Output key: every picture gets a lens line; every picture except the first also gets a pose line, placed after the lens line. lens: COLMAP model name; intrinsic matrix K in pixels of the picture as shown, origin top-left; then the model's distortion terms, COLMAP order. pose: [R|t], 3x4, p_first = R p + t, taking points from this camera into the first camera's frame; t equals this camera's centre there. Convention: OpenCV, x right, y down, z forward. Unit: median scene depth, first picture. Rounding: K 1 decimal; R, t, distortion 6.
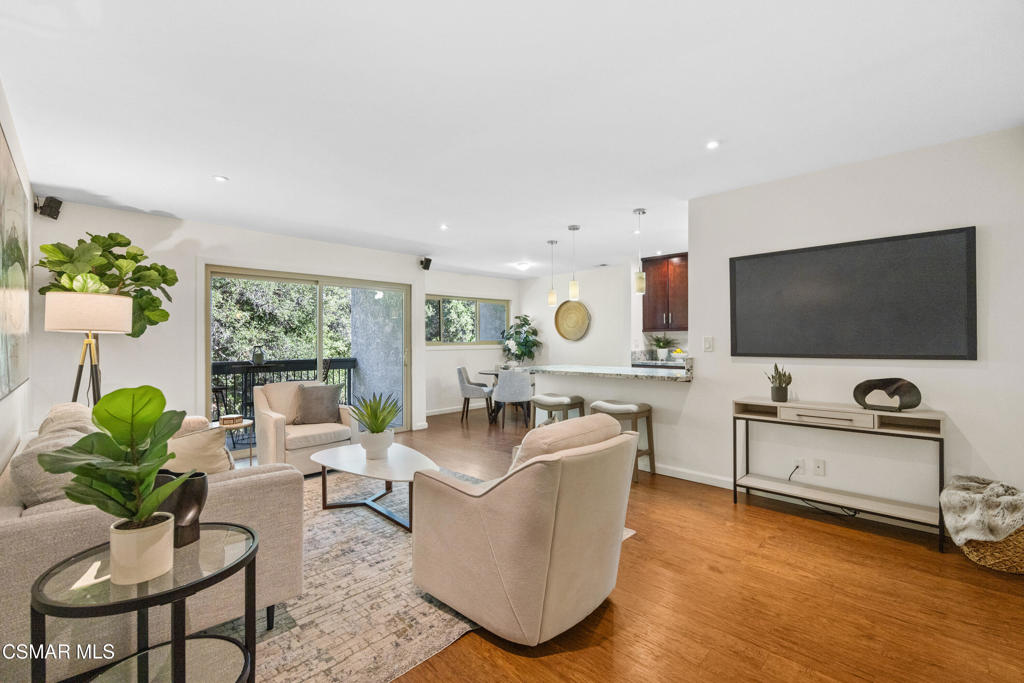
lens RADIAL K [[446.9, 0, 512.0], [0, 446.9, 341.5], [0, 0, 1]] dist [-0.003548, -0.000307]
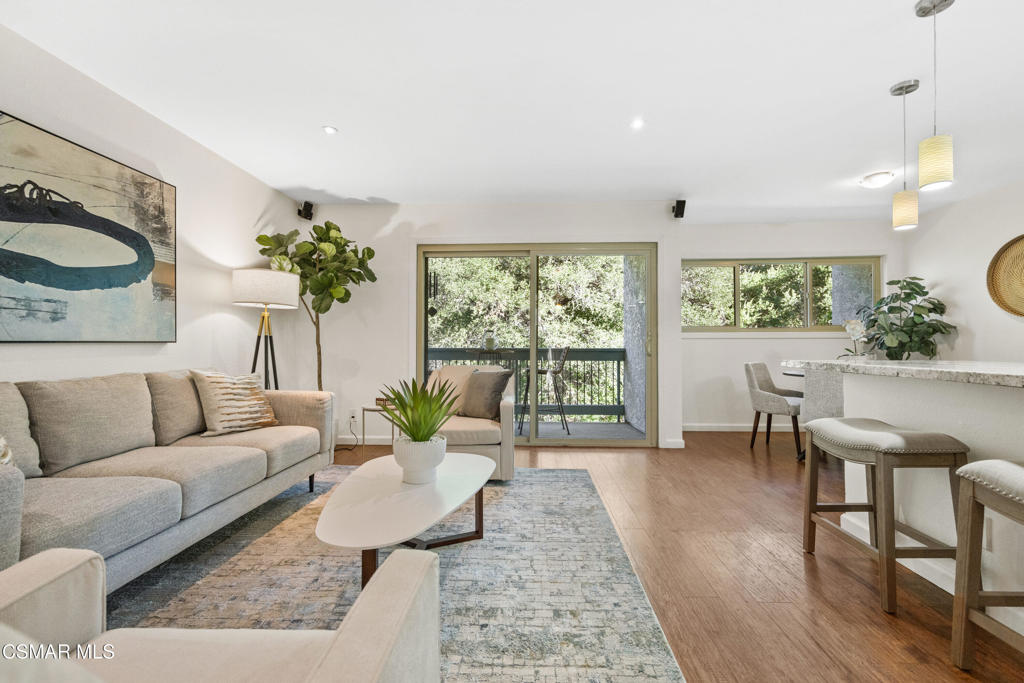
lens RADIAL K [[435.7, 0, 512.0], [0, 435.7, 341.5], [0, 0, 1]] dist [0.003850, -0.000038]
pose [[0.675970, -0.000856, -0.736928, 0.117440], [-0.003111, 0.999987, -0.004015, 0.031177], [0.736922, 0.005006, 0.675959, 0.328263]]
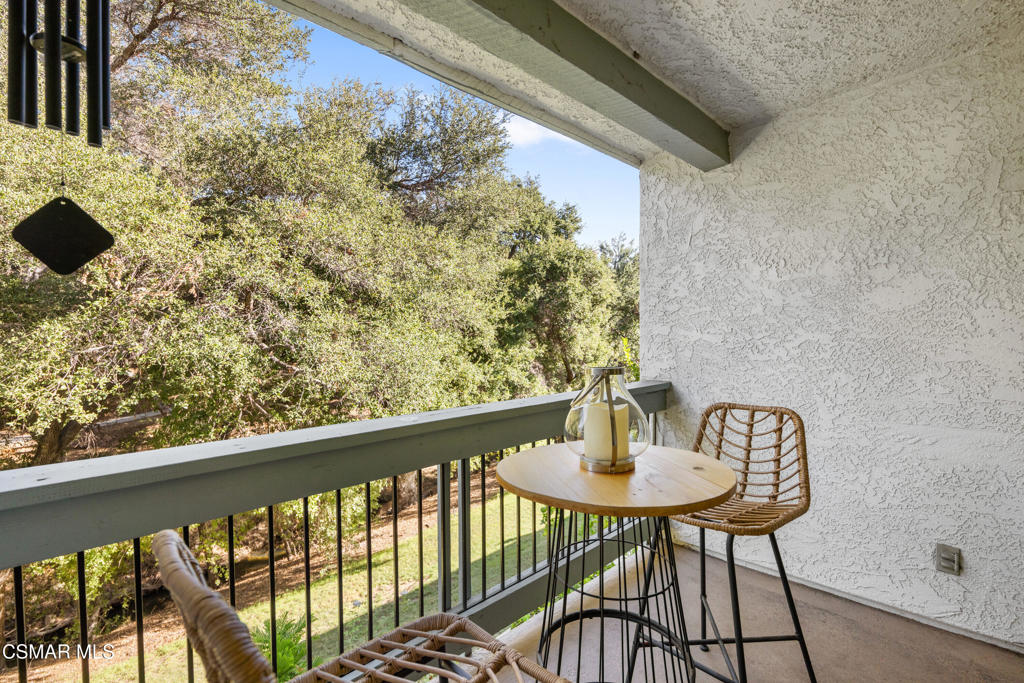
lens RADIAL K [[451.5, 0, 512.0], [0, 451.5, 341.5], [0, 0, 1]] dist [0.000302, 0.000012]
pose [[0.999394, -0.003092, -0.034679, -0.510875], [0.003773, 0.999801, 0.019588, -0.004667], [0.034611, -0.019707, 0.999207, 0.675435]]
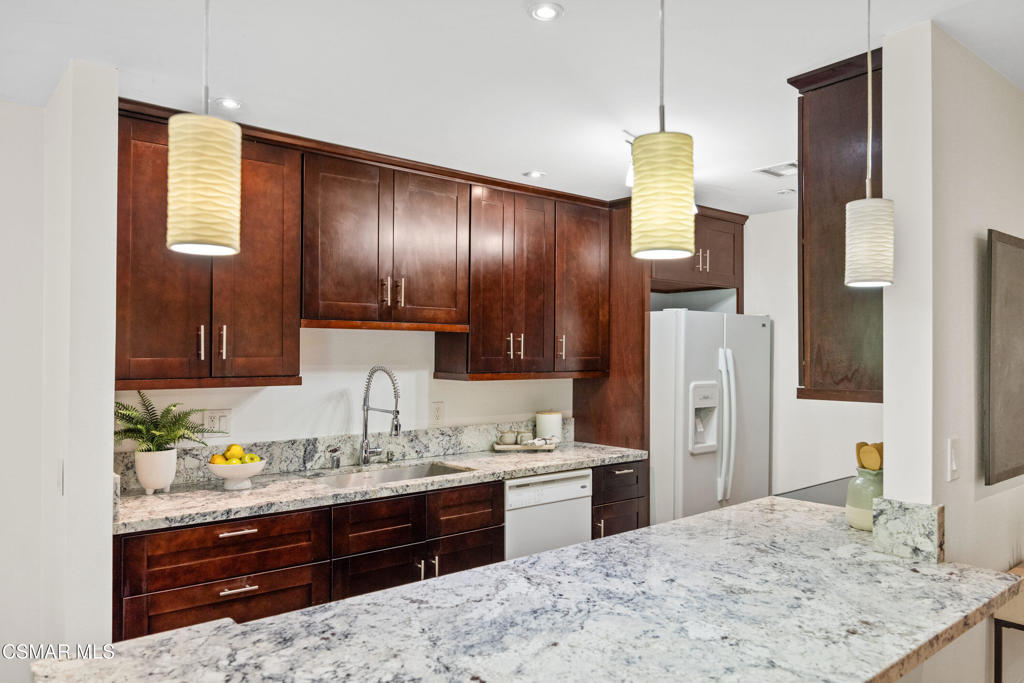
lens RADIAL K [[713.6, 0, 512.0], [0, 713.6, 341.5], [0, 0, 1]] dist [-0.008125, 0.000536]
pose [[0.093804, 0.022128, 0.995345, -0.077977], [-0.002813, 0.999755, -0.021961, -0.040011], [-0.995587, -0.000739, 0.093843, 0.720419]]
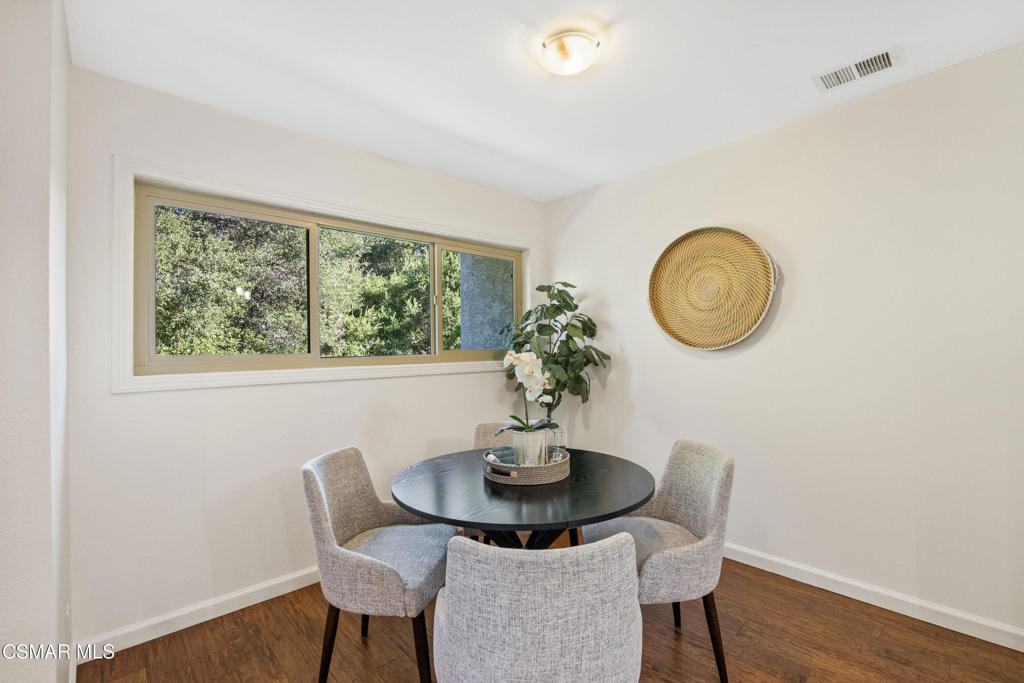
lens RADIAL K [[446.9, 0, 512.0], [0, 446.9, 341.5], [0, 0, 1]] dist [-0.003548, -0.000307]
pose [[0.999070, -0.004774, -0.042856, 0.001967], [0.004076, 0.999858, -0.016370, -0.003531], [0.042928, 0.016180, 0.998947, 0.775891]]
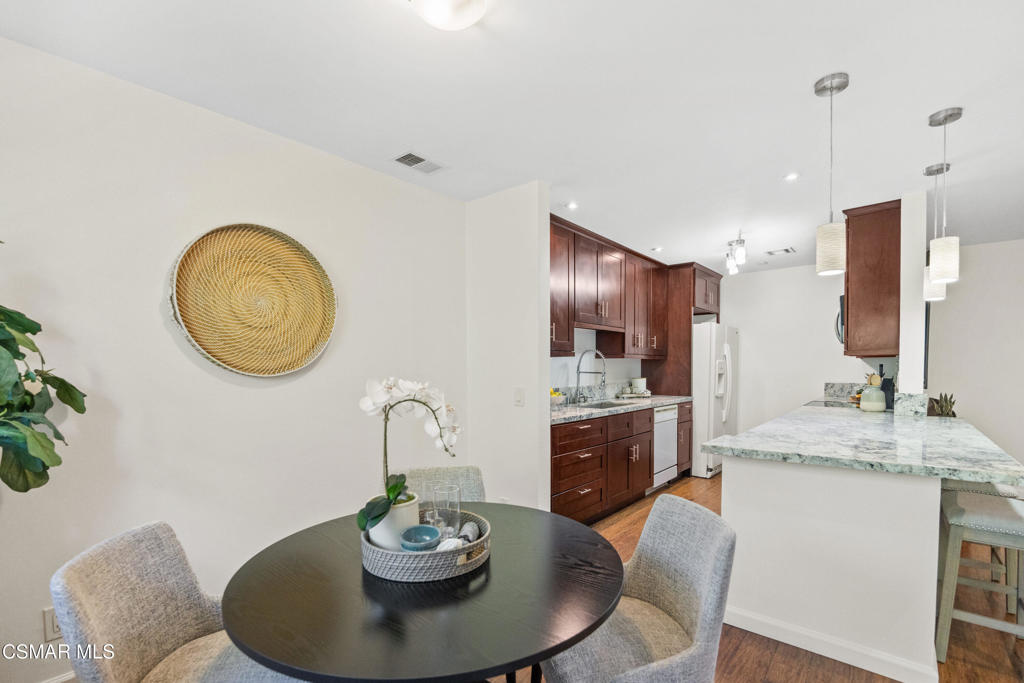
lens RADIAL K [[456.5, 0, 506.9], [0, 456.5, 378.3], [0, 0, 1]] dist [-0.022798, -0.000199]
pose [[-0.073867, -0.015332, 0.997150, -0.182992], [0.006280, 0.999855, 0.015839, -0.004370], [-0.997248, 0.007432, -0.073760, 1.022834]]
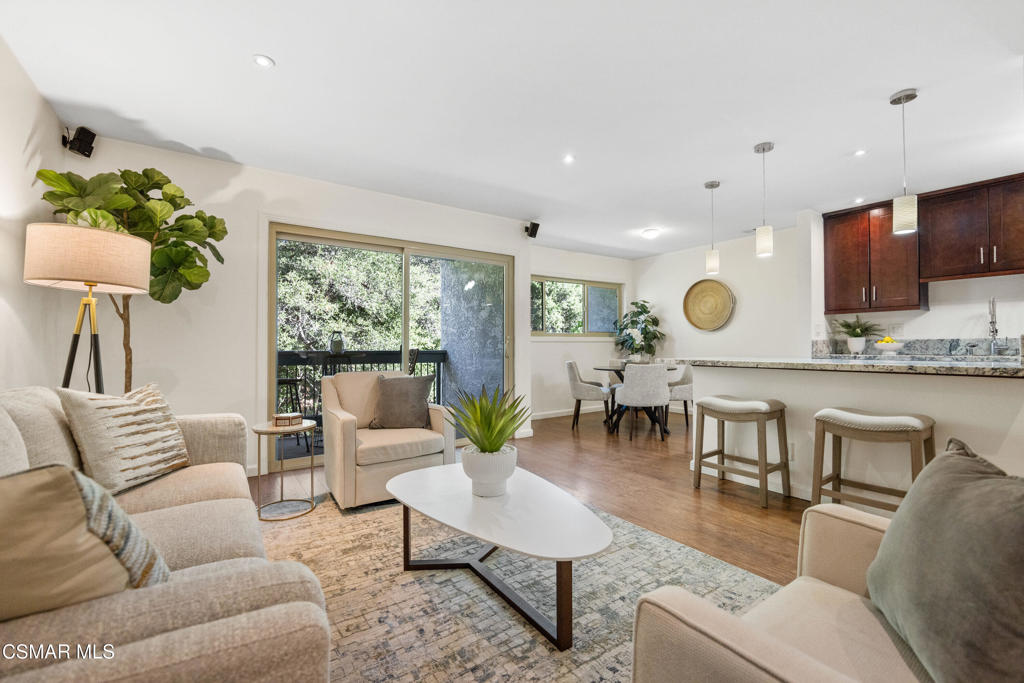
lens RADIAL K [[441.0, 0, 512.0], [0, 441.0, 341.5], [0, 0, 1]] dist [-0.008125, 0.000176]
pose [[0.984210, 0.002489, -0.176985, -0.081144], [-0.004030, 0.999957, -0.008347, 0.029720], [0.176957, 0.008929, 0.984178, 0.202968]]
